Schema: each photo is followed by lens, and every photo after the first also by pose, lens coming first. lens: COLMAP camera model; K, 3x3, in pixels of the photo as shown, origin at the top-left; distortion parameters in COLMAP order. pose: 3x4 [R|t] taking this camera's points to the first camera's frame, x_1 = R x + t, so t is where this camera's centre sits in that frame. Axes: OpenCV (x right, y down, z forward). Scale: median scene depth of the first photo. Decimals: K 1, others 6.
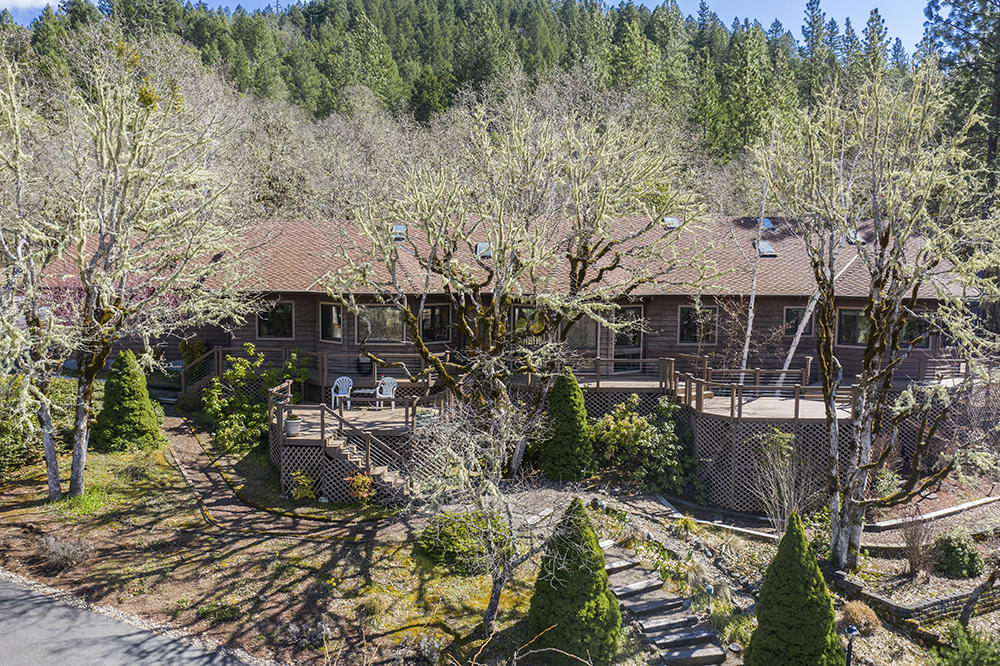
lens RADIAL K [[788.0, 0, 500.0], [0, 788.0, 333.0], [0, 0, 1]] dist [-0.012503, -0.013260]
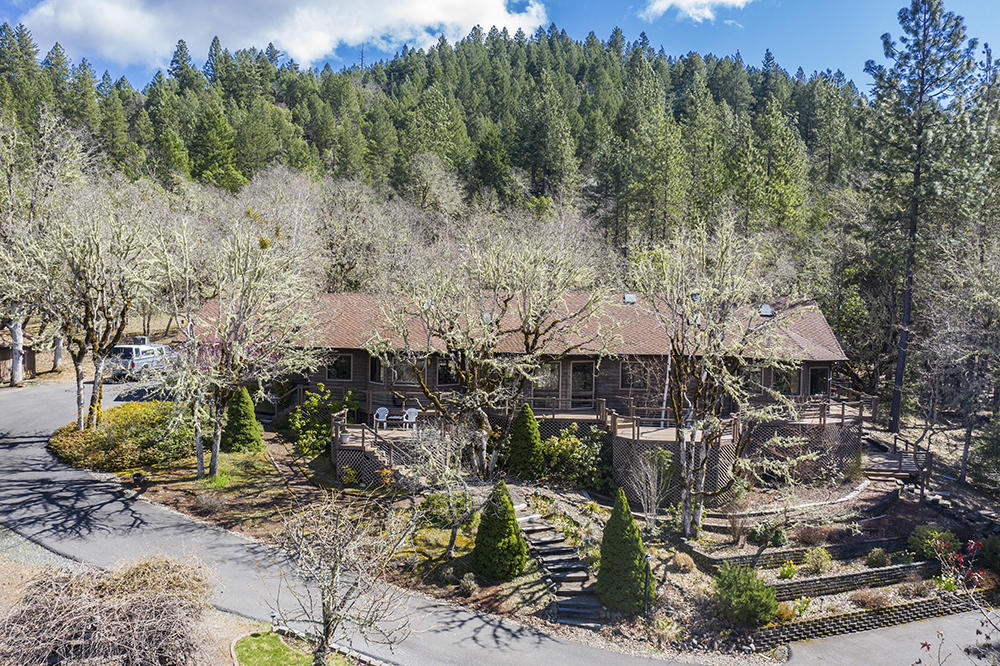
lens RADIAL K [[788.0, 0, 500.0], [0, 788.0, 333.0], [0, 0, 1]] dist [-0.012503, -0.013260]
pose [[0.995257, 0.010965, -0.096658, 0.194694], [-0.015549, 0.998783, -0.046796, -0.021385], [0.096028, 0.048077, 0.994217, -0.543377]]
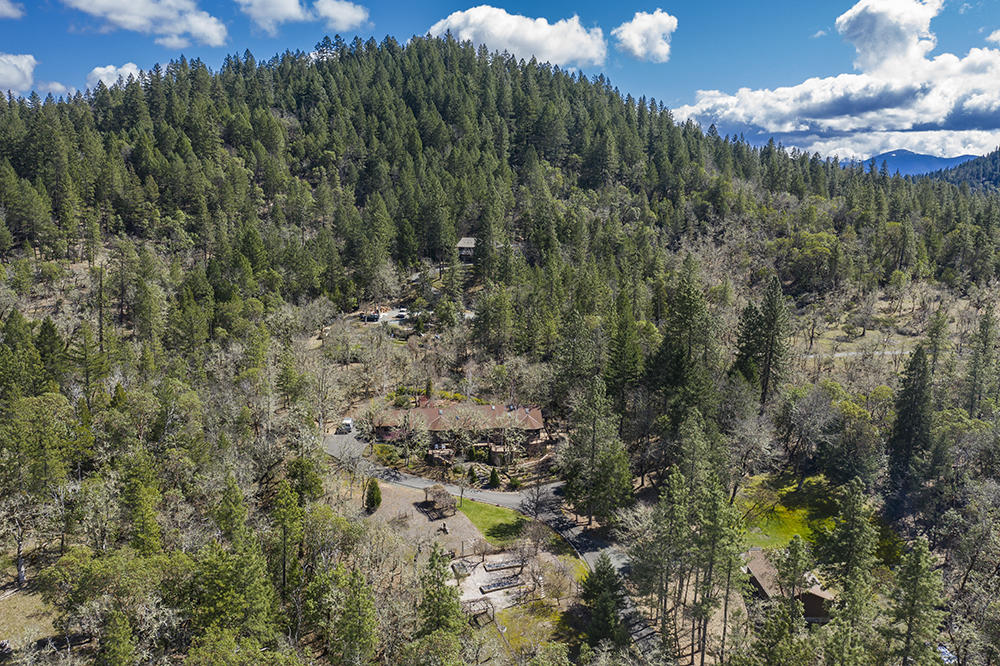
lens RADIAL K [[788.0, 0, 500.0], [0, 788.0, 333.0], [0, 0, 1]] dist [-0.012503, -0.013260]
pose [[0.995622, -0.012014, 0.092699, -0.320980], [0.002960, 0.995261, 0.097199, -1.722349], [-0.093427, -0.096499, 0.990939, -6.212900]]
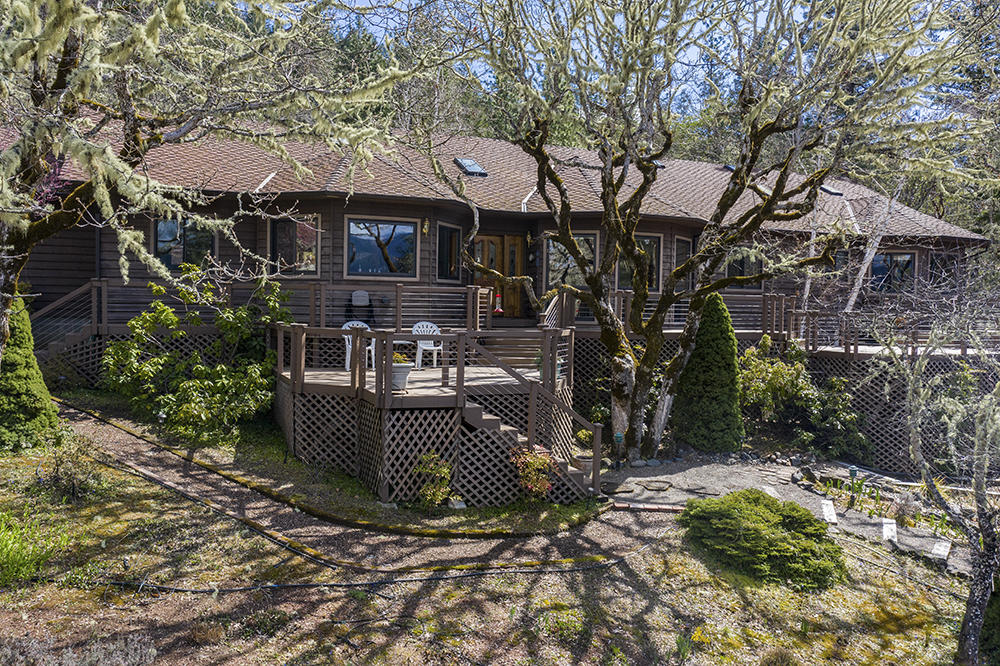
lens RADIAL K [[788.0, 0, 500.0], [0, 788.0, 333.0], [0, 0, 1]] dist [-0.012503, -0.013260]
pose [[0.906359, -0.003200, 0.422496, -0.426892], [0.023590, 0.998795, -0.043042, 0.112677], [-0.421850, 0.048978, 0.905342, 0.463198]]
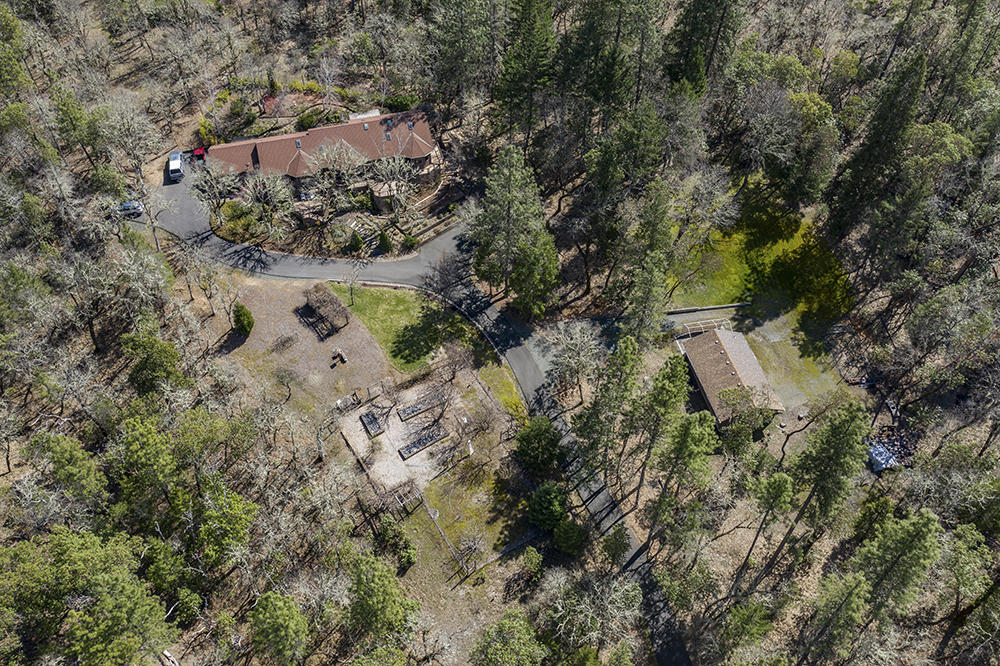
lens RADIAL K [[788.0, 0, 500.0], [0, 788.0, 333.0], [0, 0, 1]] dist [-0.012503, -0.013260]
pose [[0.960877, -0.206163, 0.184964, -0.122307], [0.022942, 0.724751, 0.688629, -3.199893], [-0.276023, -0.657445, 0.701126, -4.014532]]
